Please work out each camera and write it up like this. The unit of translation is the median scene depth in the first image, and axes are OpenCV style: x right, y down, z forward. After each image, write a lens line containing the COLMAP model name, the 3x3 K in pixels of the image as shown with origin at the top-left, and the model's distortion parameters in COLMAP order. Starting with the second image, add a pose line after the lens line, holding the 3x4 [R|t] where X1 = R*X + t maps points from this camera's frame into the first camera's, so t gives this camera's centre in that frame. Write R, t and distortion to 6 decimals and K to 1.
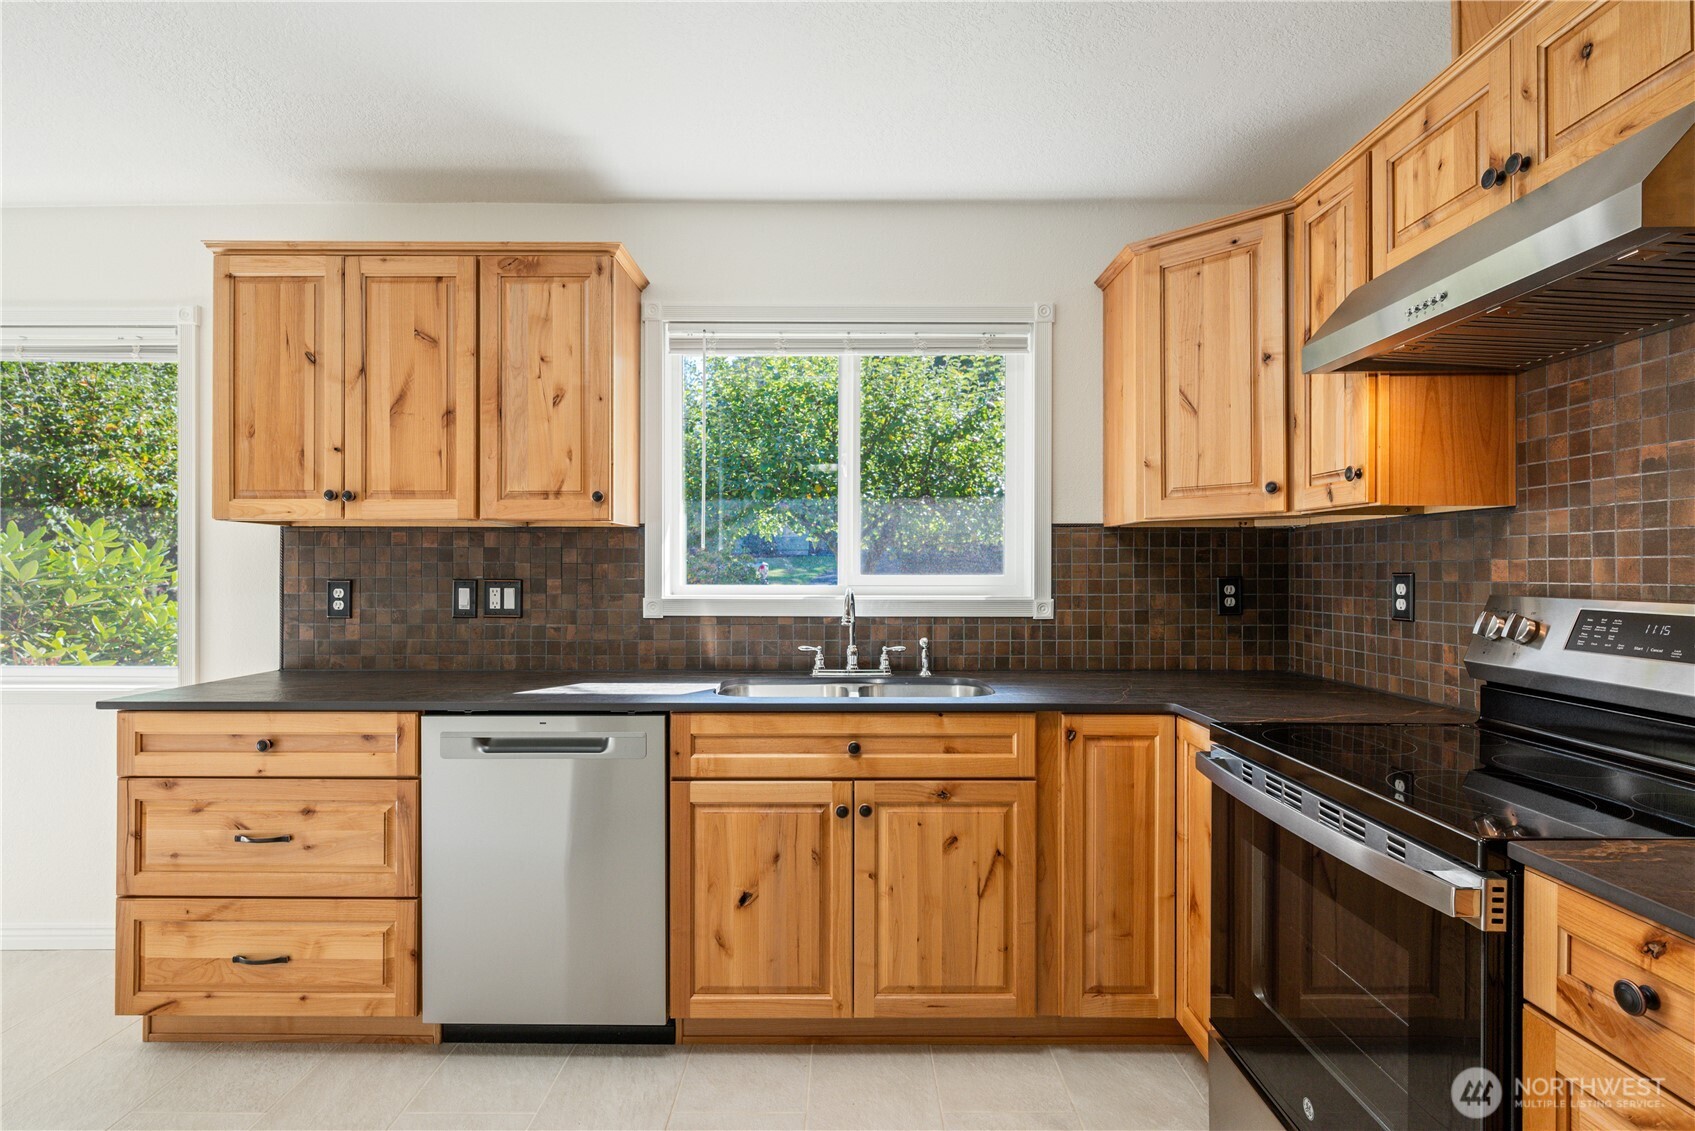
lens RADIAL K [[816.3, 0, 847.5], [0, 816.3, 565.5], [0, 0, 1]] dist [-0.001284, -0.000737]
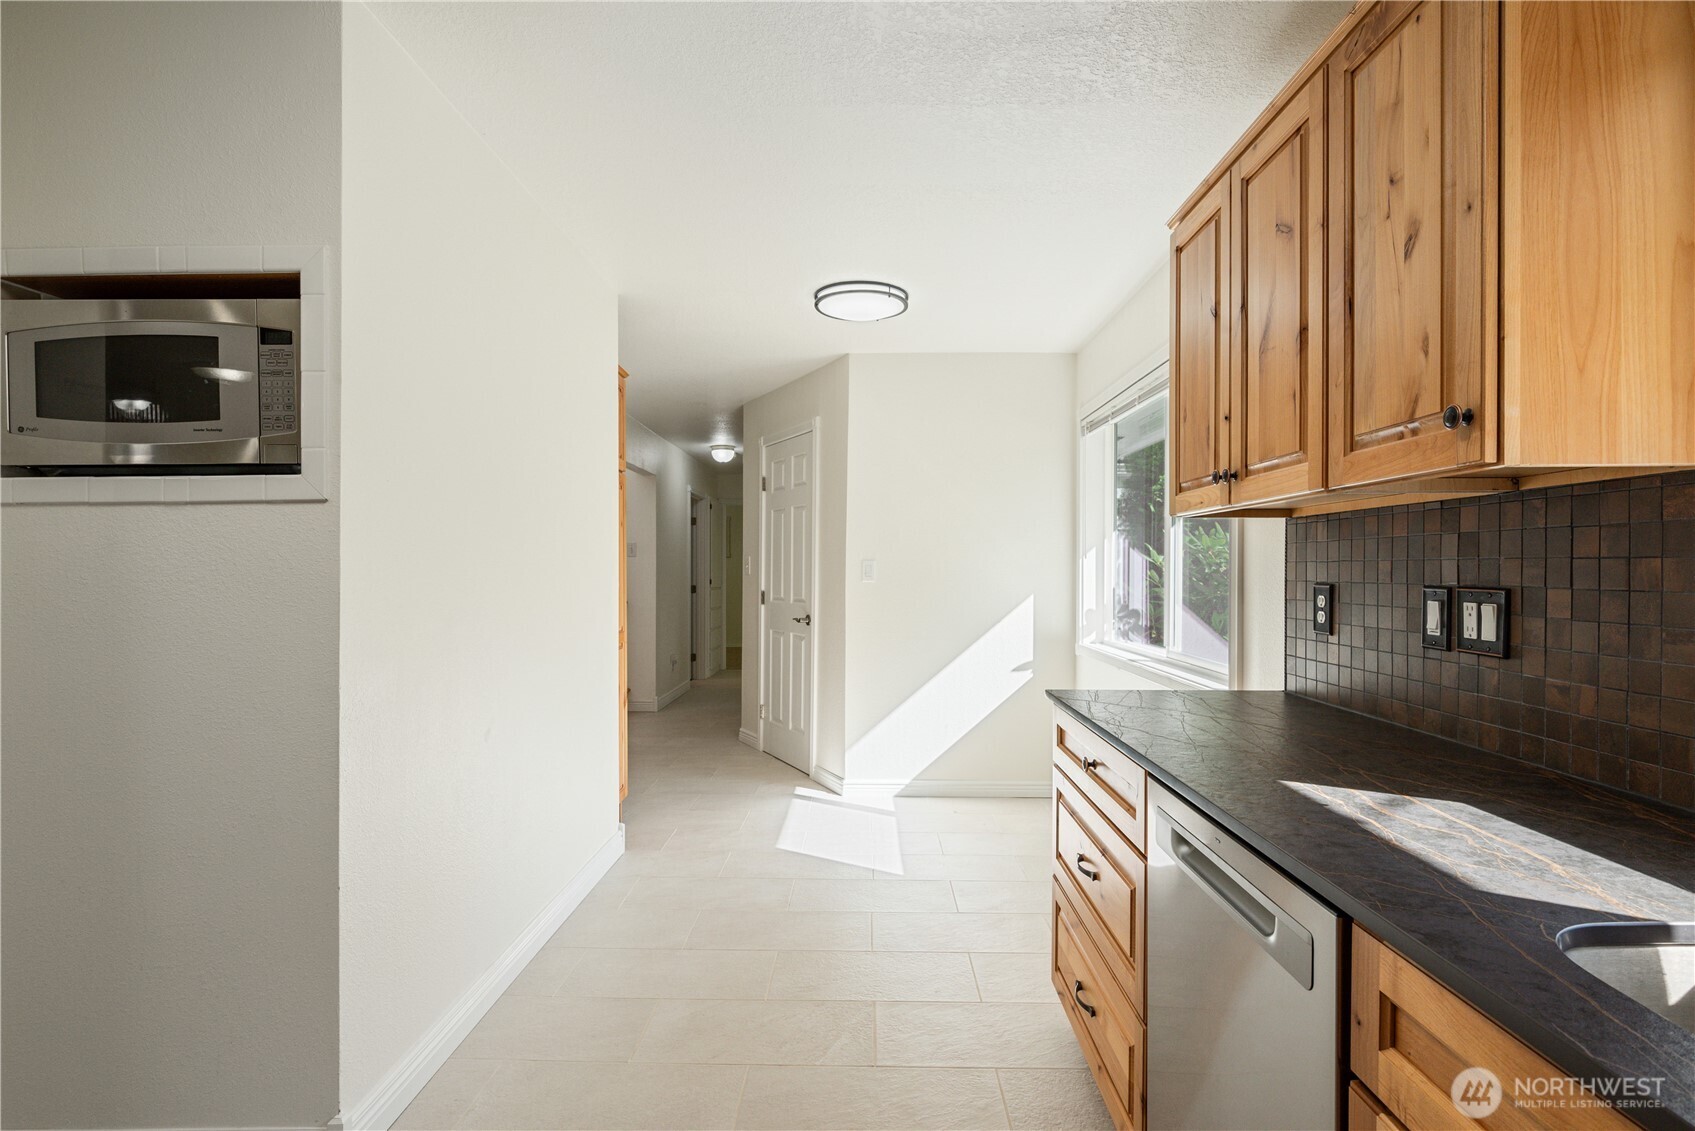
lens RADIAL K [[816.3, 0, 847.5], [0, 816.3, 565.5], [0, 0, 1]] dist [-0.001284, -0.000737]
pose [[-0.019174, -0.005741, -0.999800, 0.149990], [0.006677, 0.999960, -0.005870, 0.001876], [0.999794, -0.006788, -0.019135, 0.573384]]
